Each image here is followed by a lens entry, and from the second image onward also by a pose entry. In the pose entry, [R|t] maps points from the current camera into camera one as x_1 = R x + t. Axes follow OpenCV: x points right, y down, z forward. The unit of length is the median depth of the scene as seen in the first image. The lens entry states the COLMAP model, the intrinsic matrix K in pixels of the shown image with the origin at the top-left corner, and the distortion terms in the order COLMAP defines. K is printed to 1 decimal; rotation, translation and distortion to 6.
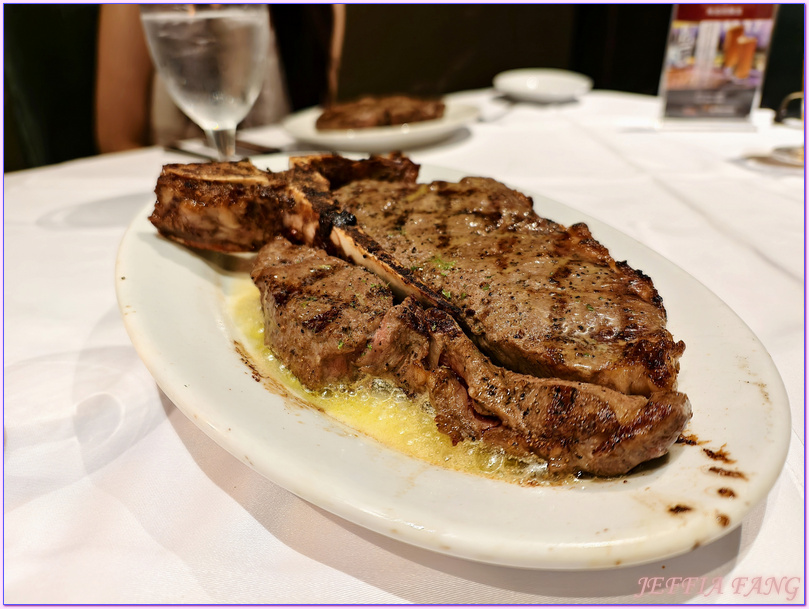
lens RADIAL K [[547.8, 0, 404.5], [0, 547.8, 304.5], [0, 0, 1]] dist [0.001702, -0.001968]
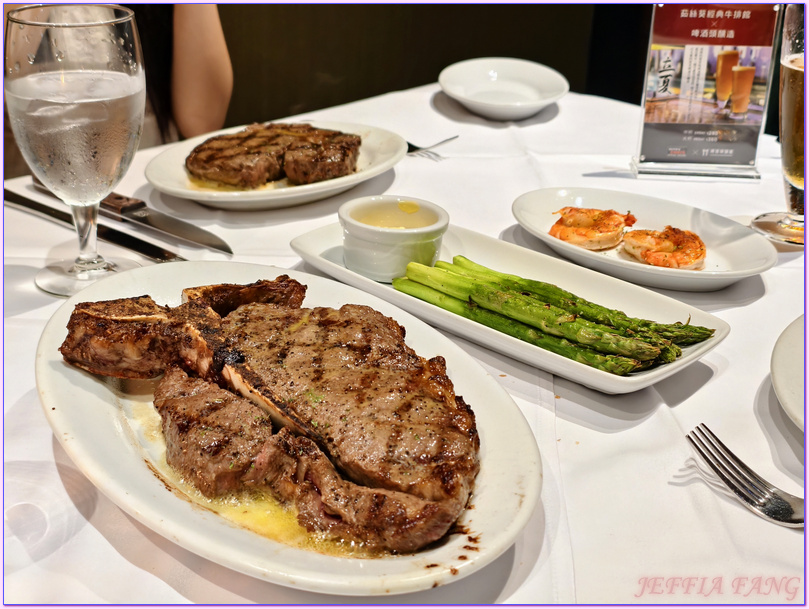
lens RADIAL K [[1067.6, 0, 404.5], [0, 1067.6, 304.5], [0, 0, 1]] dist [0.171547, -0.669546]
pose [[0.997241, 0.018246, 0.071961, 0.095967], [-0.014628, 0.998617, -0.050491, -0.164626], [-0.072783, 0.049299, 0.996129, -1.443419]]
